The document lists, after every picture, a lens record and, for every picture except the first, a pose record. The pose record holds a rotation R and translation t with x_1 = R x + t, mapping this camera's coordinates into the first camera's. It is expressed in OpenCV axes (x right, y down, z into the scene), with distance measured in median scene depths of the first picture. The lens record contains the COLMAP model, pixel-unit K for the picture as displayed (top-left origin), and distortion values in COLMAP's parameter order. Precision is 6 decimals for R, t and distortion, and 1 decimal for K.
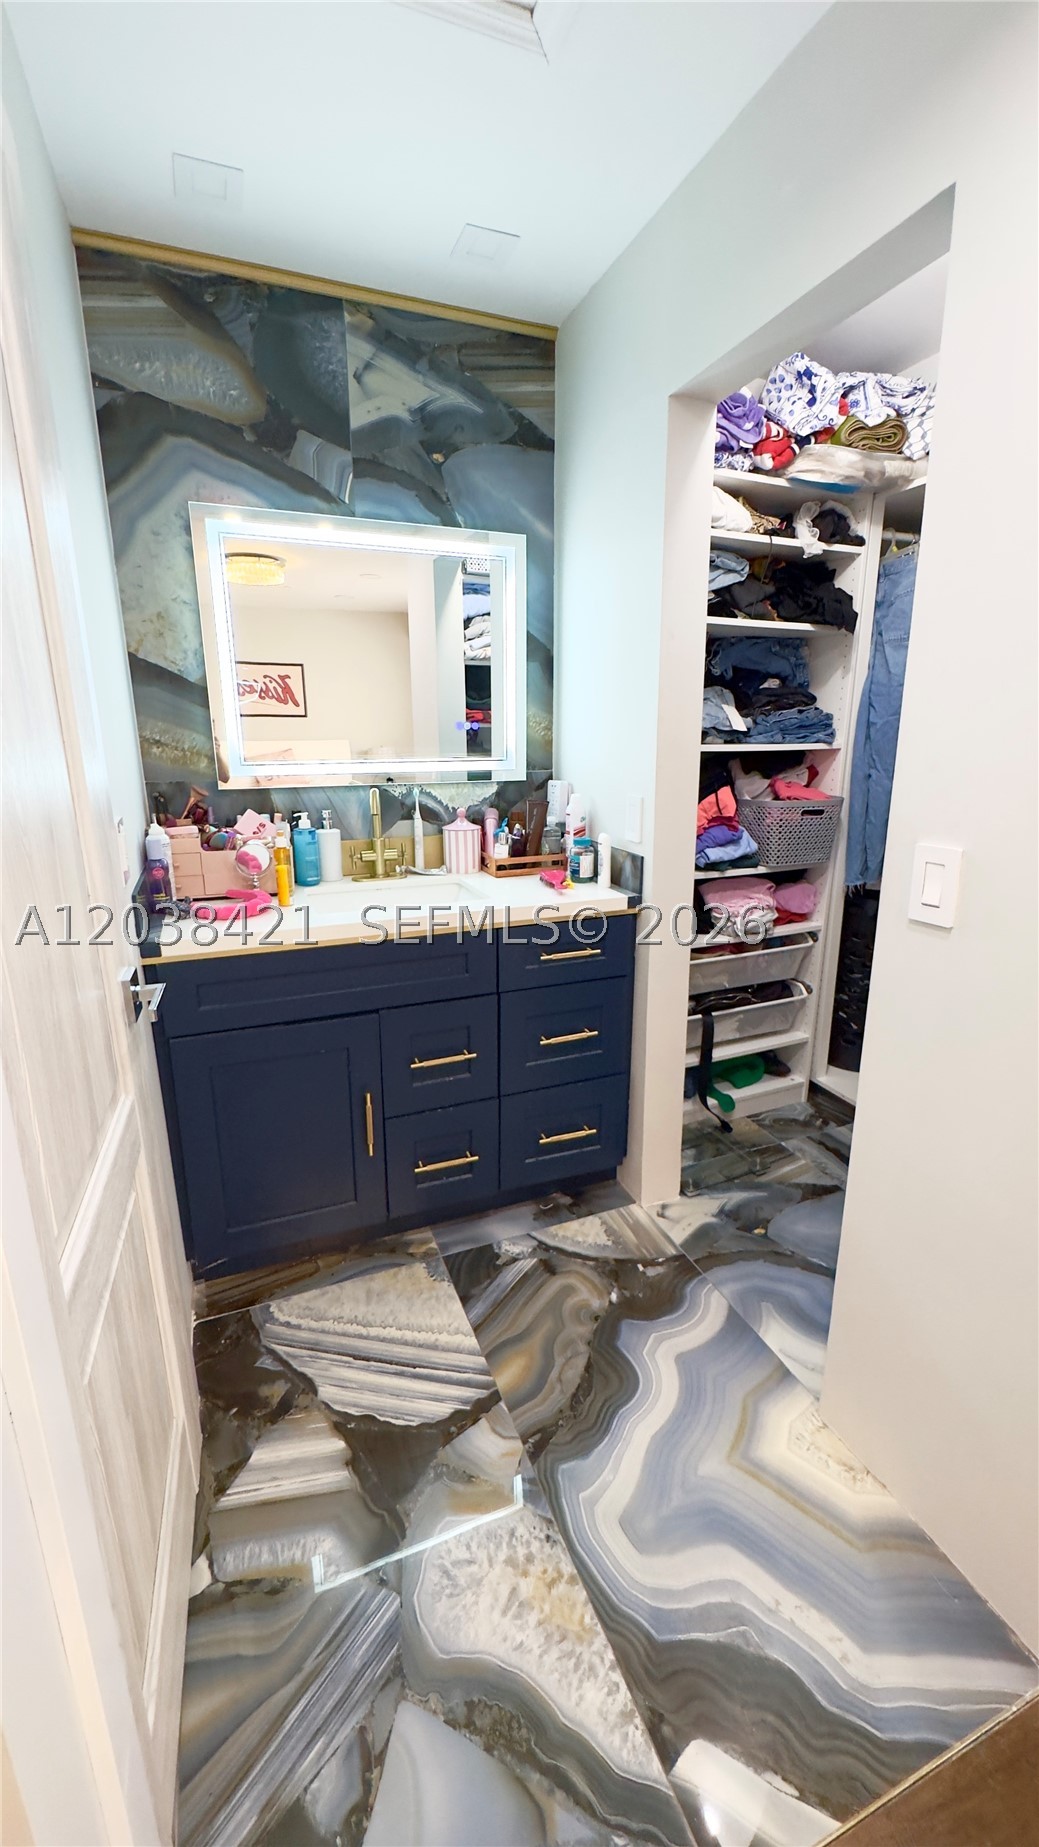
lens RADIAL K [[734.8, 0, 517.6], [0, 734.8, 907.7], [0, 0, 1]] dist [-0.005094, 0.001063]
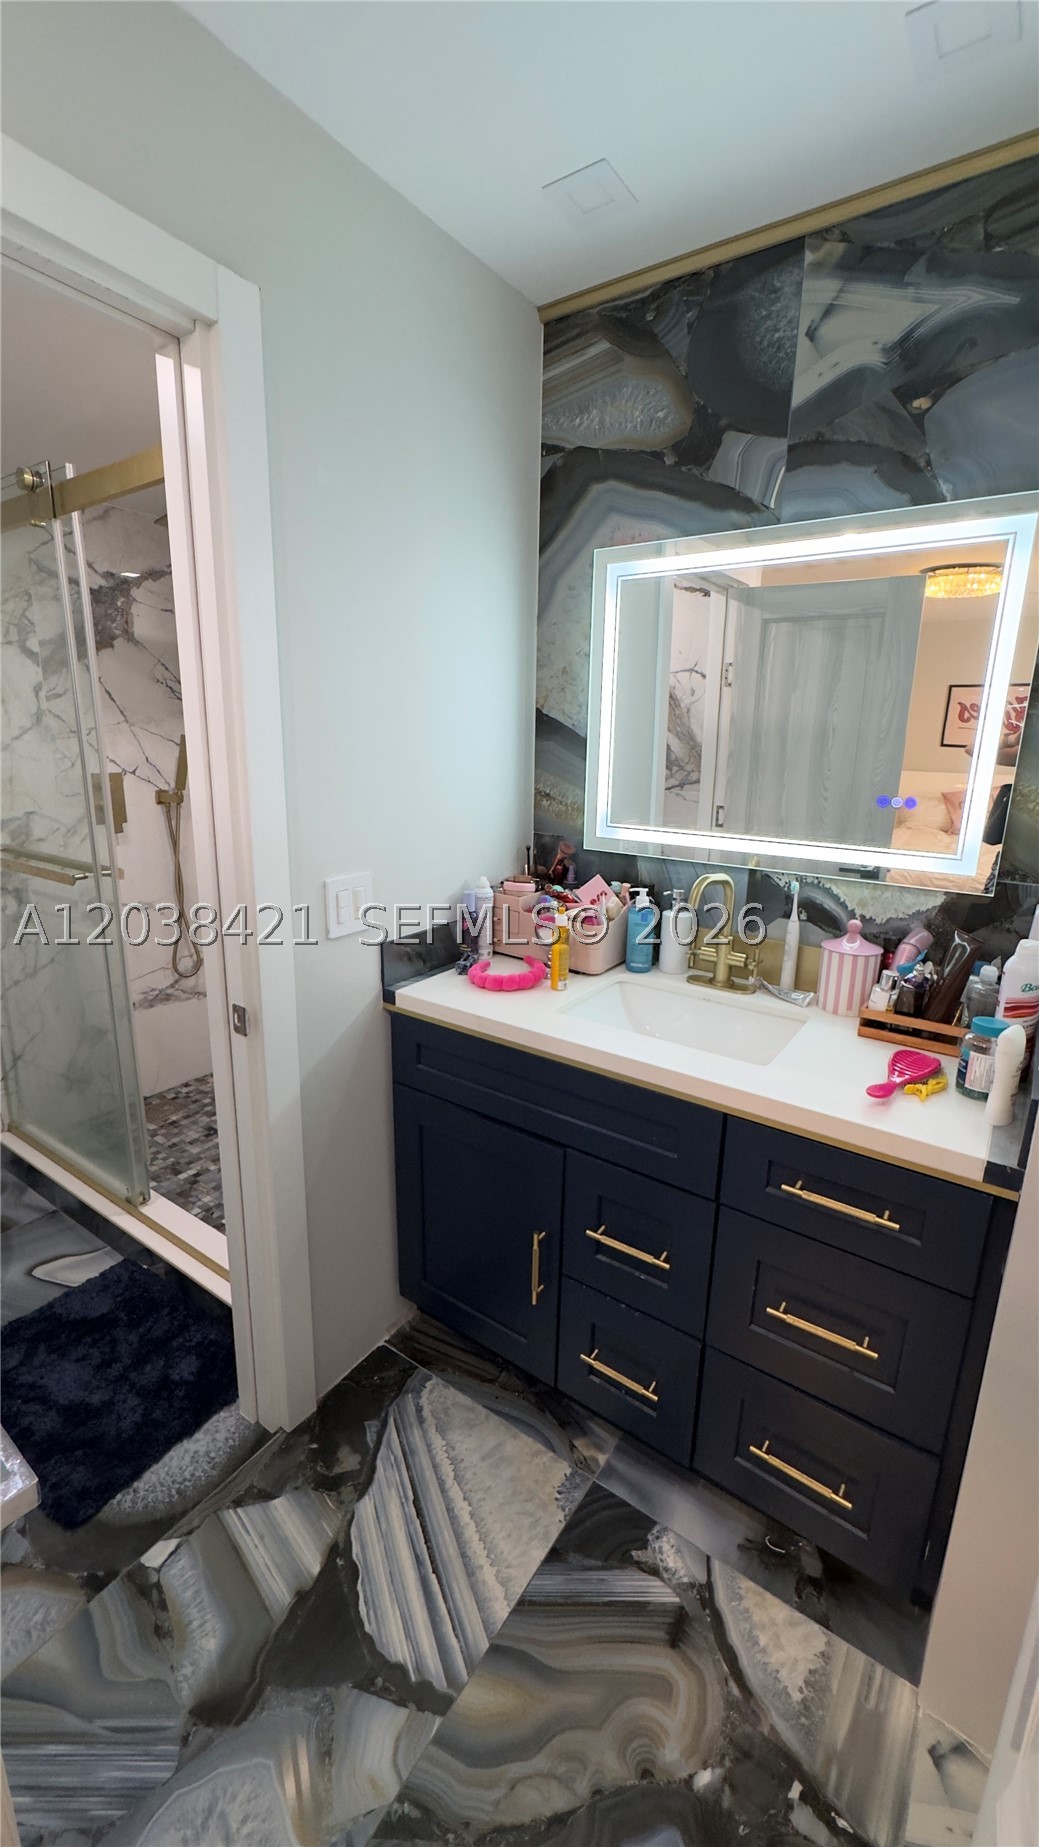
lens RADIAL K [[734.8, 0, 519.7], [0, 734.8, 913.2], [0, 0, 1]] dist [-0.005094, 0.001063]
pose [[0.556279, 0.209355, -0.804191, 0.344065], [-0.219874, 0.970336, 0.100515, -0.164170], [0.801379, 0.120907, 0.585810, 0.404094]]
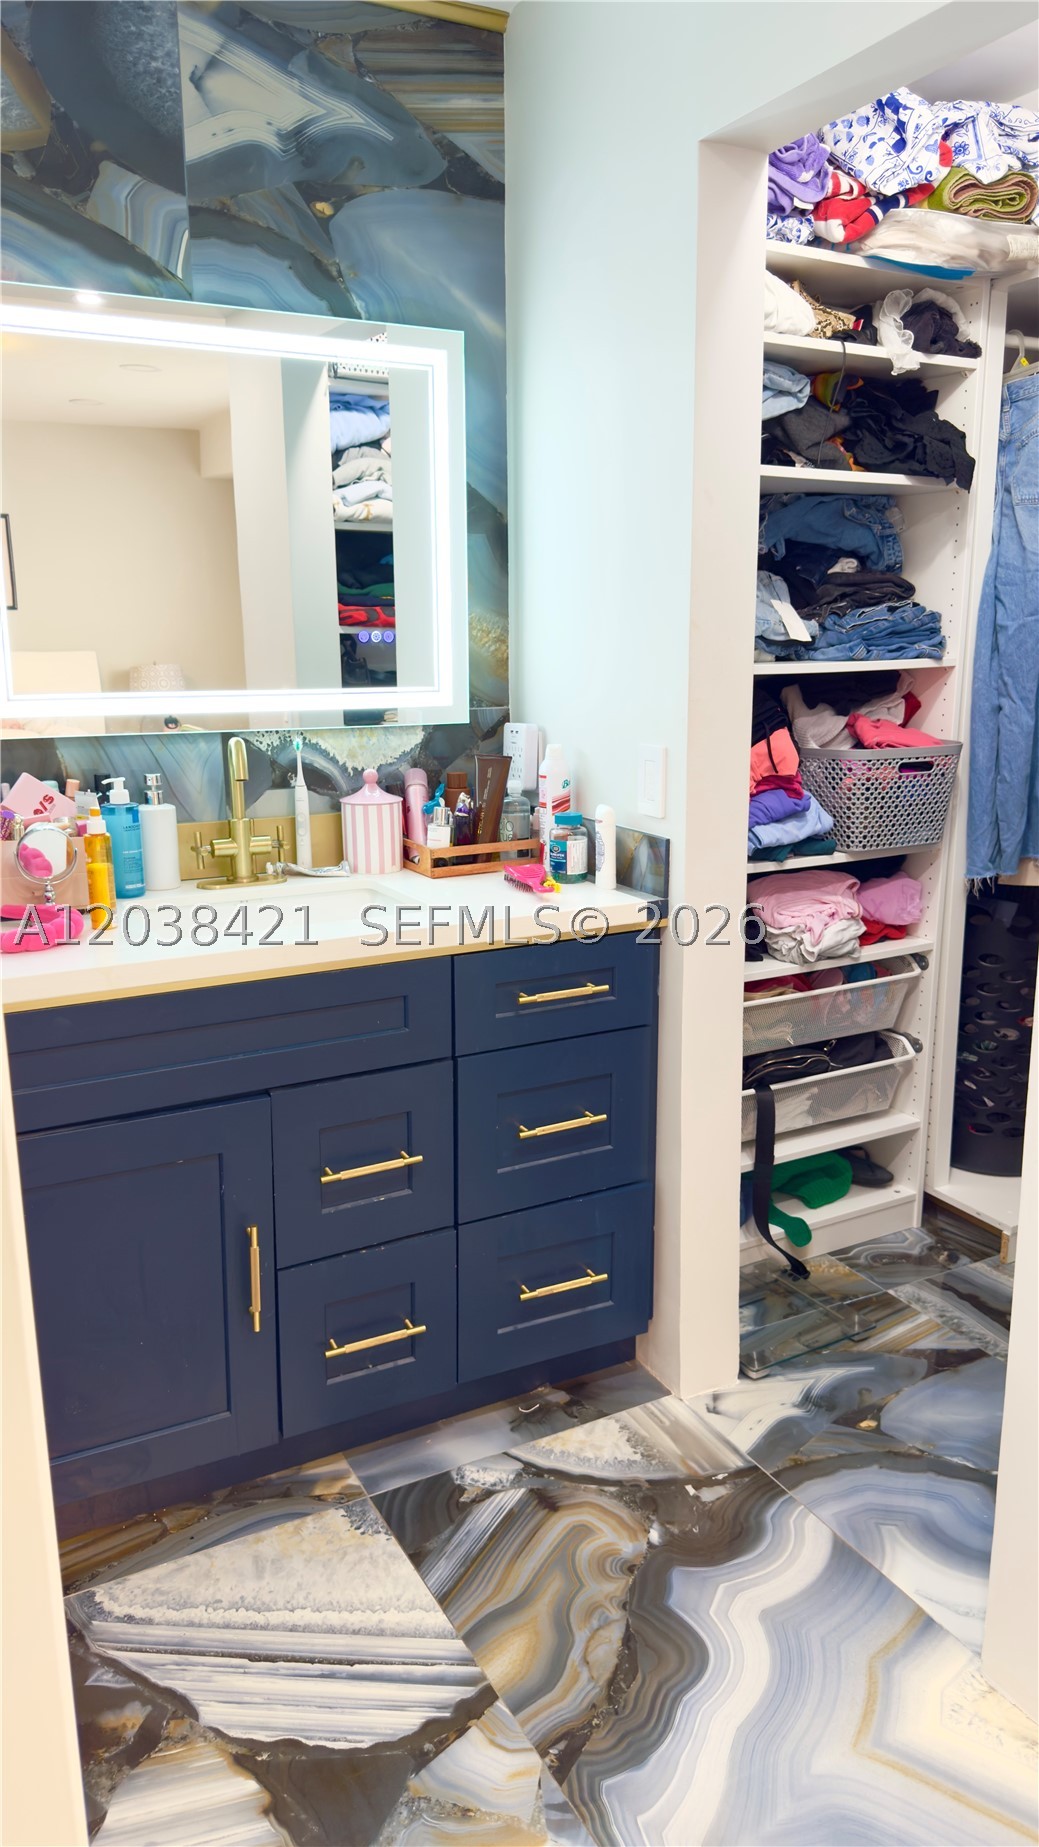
lens RADIAL K [[1295.7, 0, 515.3], [0, 1295.7, 898.7], [0, 0, 1]] dist [0.044190, -0.060032]
pose [[0.994237, -0.024303, 0.104410, -0.082635], [0.027849, 0.999079, -0.032639, 0.015754], [-0.103520, 0.035359, 0.993999, -0.109567]]
